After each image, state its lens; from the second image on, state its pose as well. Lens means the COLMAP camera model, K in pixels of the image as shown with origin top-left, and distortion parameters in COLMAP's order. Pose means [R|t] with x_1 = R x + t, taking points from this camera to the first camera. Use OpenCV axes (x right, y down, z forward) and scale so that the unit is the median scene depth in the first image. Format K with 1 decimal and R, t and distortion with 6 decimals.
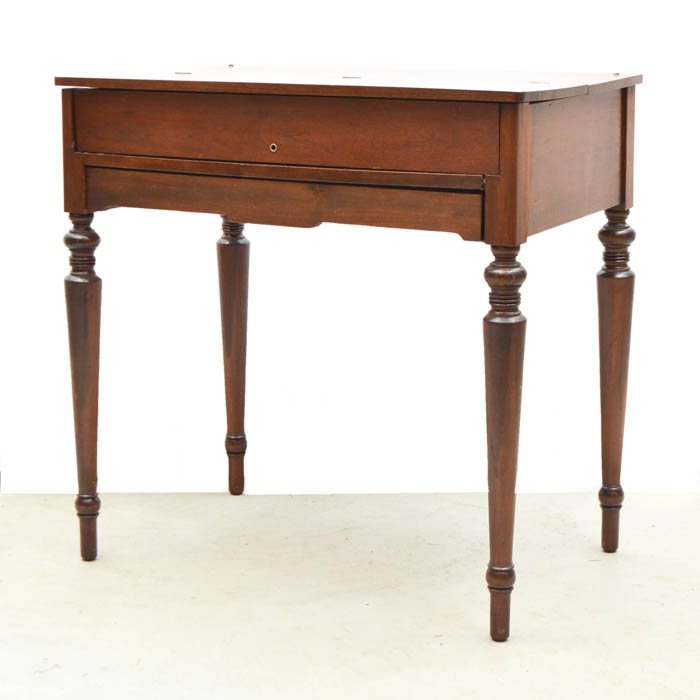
lens RADIAL K [[1580.0, 0, 349.2], [0, 1580.0, 343.1], [0, 0, 1]] dist [-0.065681, 0.000000]
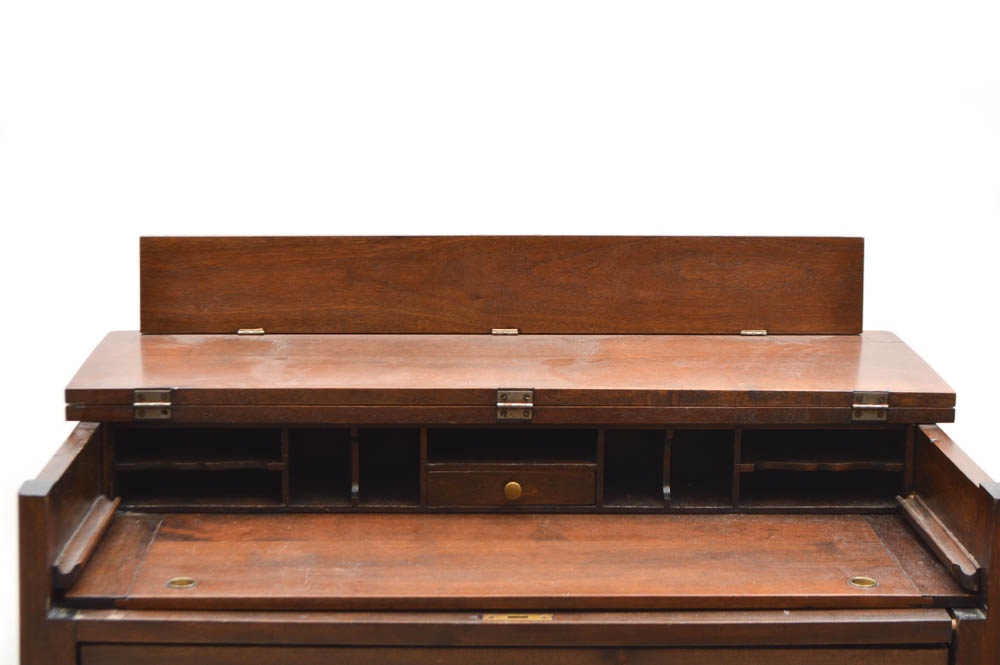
lens RADIAL K [[1941.7, 0, 505.7], [0, 1941.7, 328.1], [0, 0, 1]] dist [0.007886, 0.000000]
pose [[0.858586, -0.092770, 0.504206, -0.367724], [0.100310, 0.994881, 0.012239, -0.214802], [-0.502761, 0.040068, 0.863496, 0.417330]]
